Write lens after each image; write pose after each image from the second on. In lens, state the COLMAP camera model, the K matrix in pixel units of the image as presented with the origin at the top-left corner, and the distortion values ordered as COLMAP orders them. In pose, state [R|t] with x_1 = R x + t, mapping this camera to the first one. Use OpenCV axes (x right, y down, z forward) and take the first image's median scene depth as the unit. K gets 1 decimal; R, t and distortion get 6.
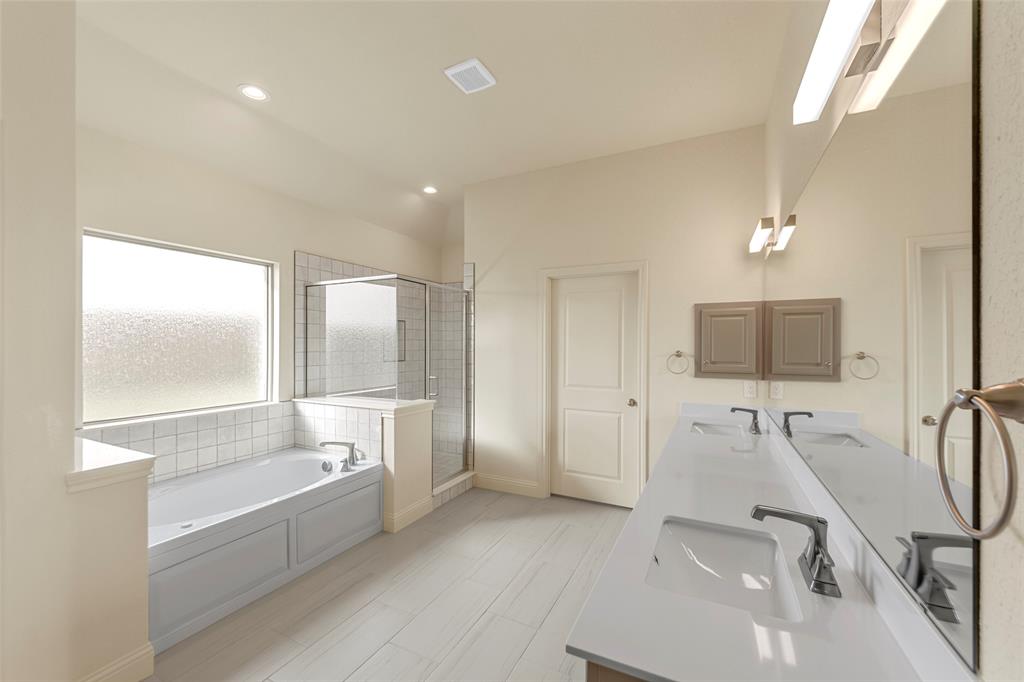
lens RADIAL K [[405.1, 0, 523.4], [0, 405.1, 347.0], [0, 0, 1]] dist [-0.000820, -0.000187]
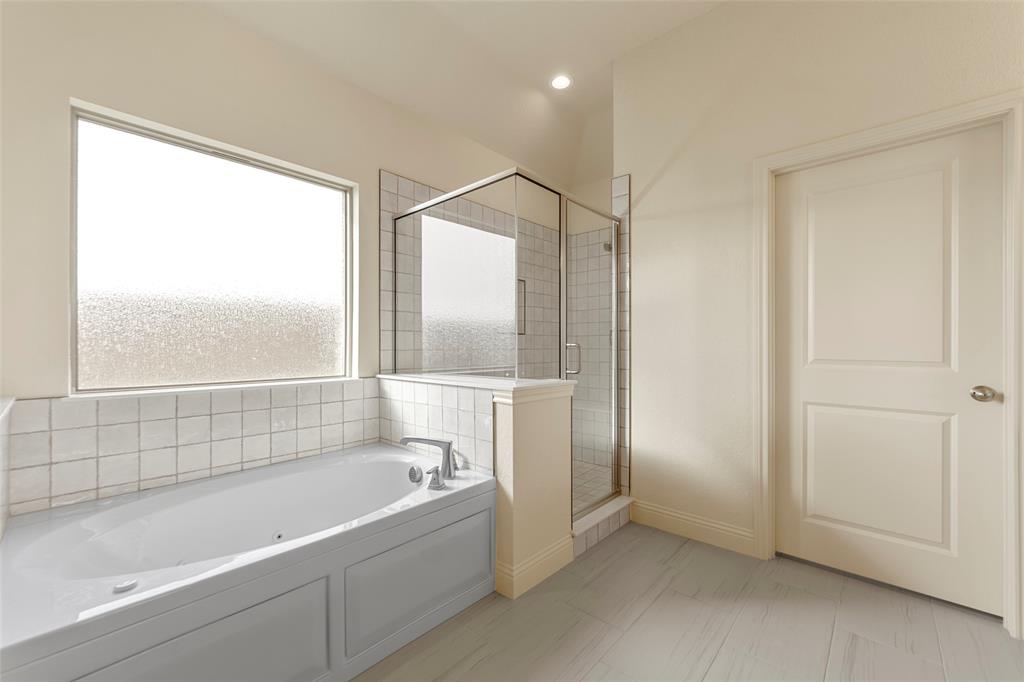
lens RADIAL K [[413.0, 0, 519.0], [0, 413.0, 350.7], [0, 0, 1]] dist [0.000430, -0.000307]
pose [[0.958945, -0.000769, -0.283592, -0.123439], [0.002067, 0.999989, 0.004276, 0.083850], [0.283586, -0.004687, 0.958935, 0.375822]]
